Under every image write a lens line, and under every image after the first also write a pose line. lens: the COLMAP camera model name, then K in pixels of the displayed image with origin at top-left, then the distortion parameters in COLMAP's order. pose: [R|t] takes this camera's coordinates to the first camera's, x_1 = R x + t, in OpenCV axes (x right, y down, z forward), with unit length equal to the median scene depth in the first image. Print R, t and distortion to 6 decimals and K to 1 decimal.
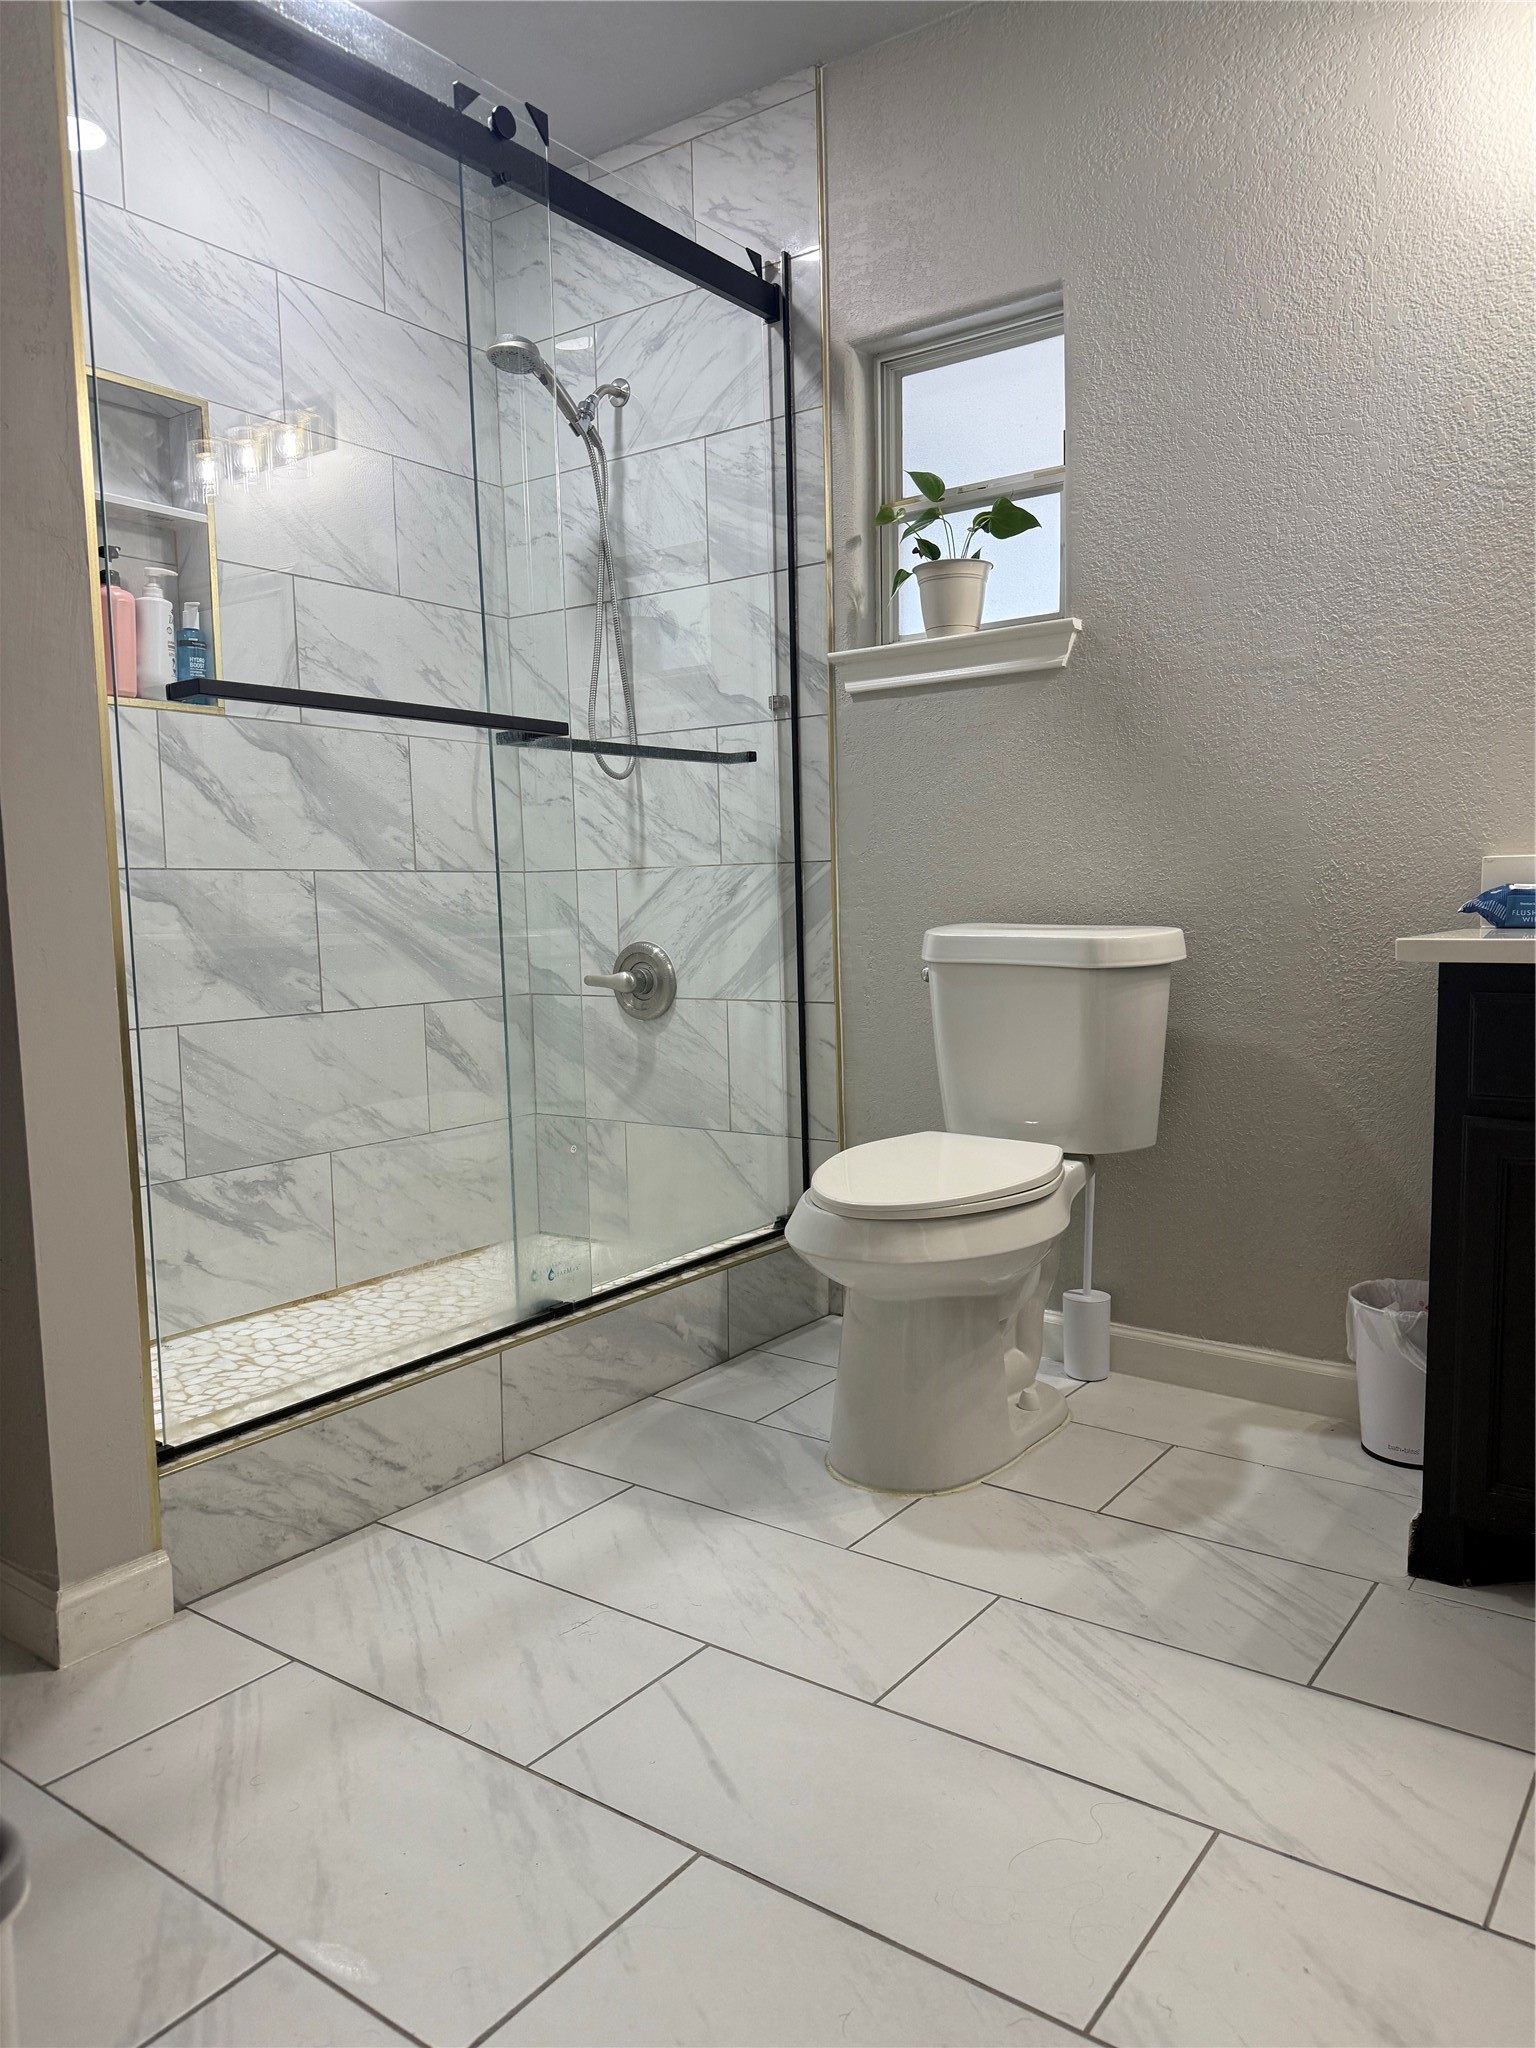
lens RADIAL K [[1415.5, 0, 768.0], [0, 1415.5, 1024.0], [0, 0, 1]] dist [0.113223, -0.148012]
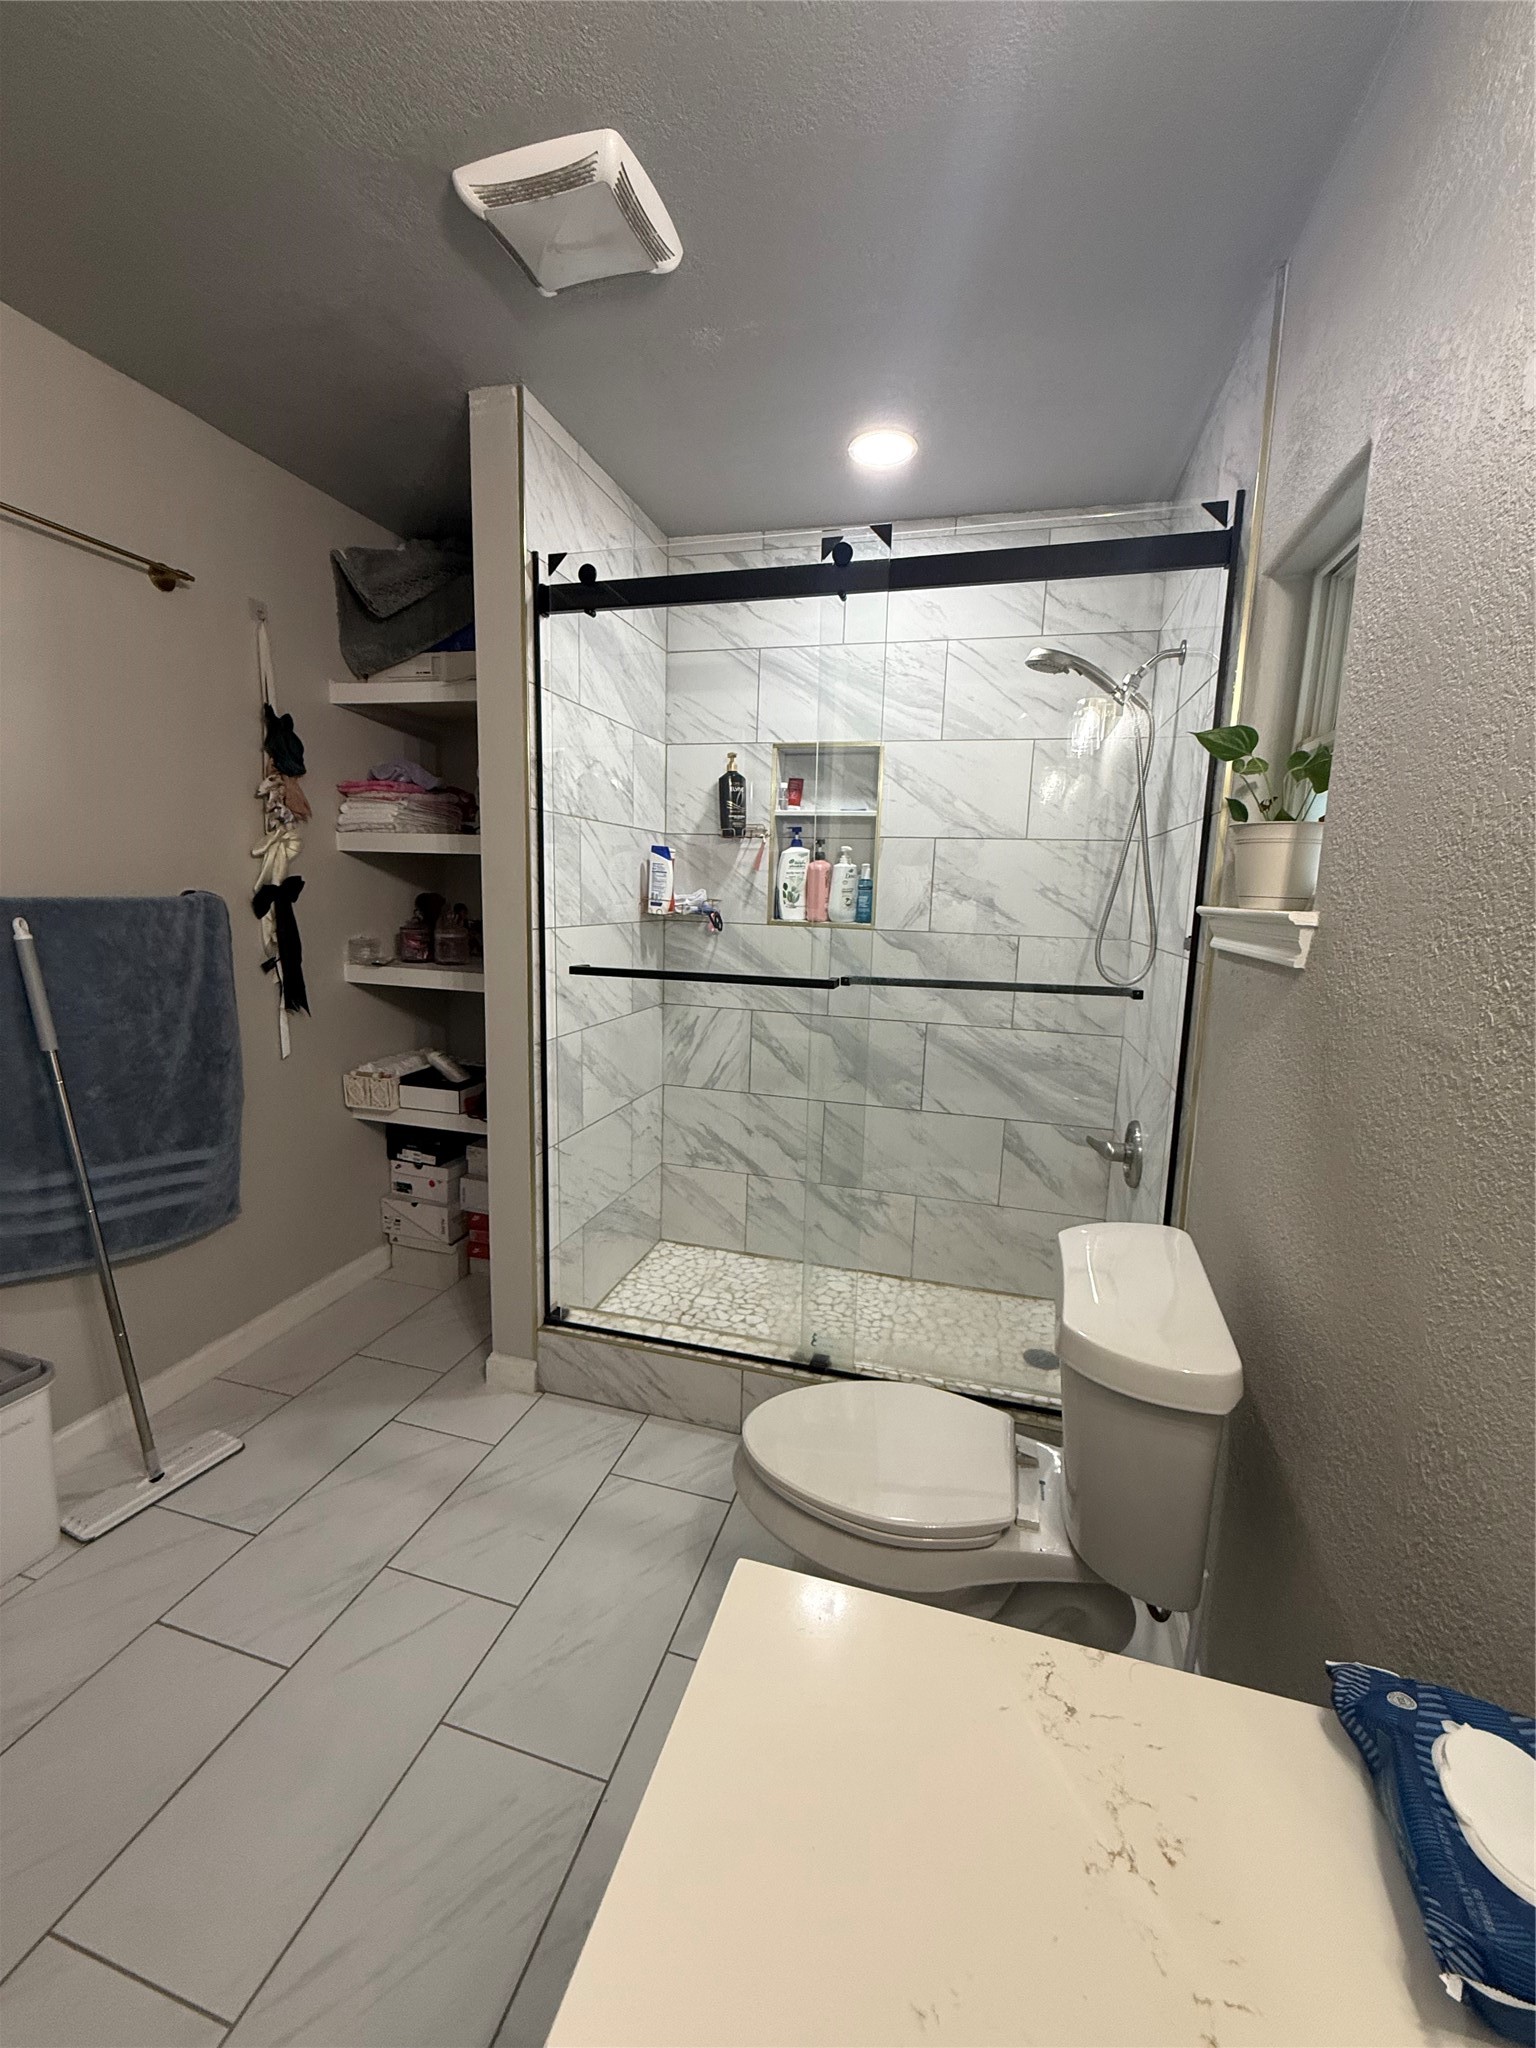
lens RADIAL K [[822.9, 0, 768.0], [0, 822.9, 1024.0], [0, 0, 1]] dist [-0.000491, -0.000461]
pose [[0.355231, 0.185514, -0.916185, 0.469075], [-0.125778, 0.980682, 0.149806, -0.229302], [0.926278, 0.062020, 0.371702, 0.525656]]
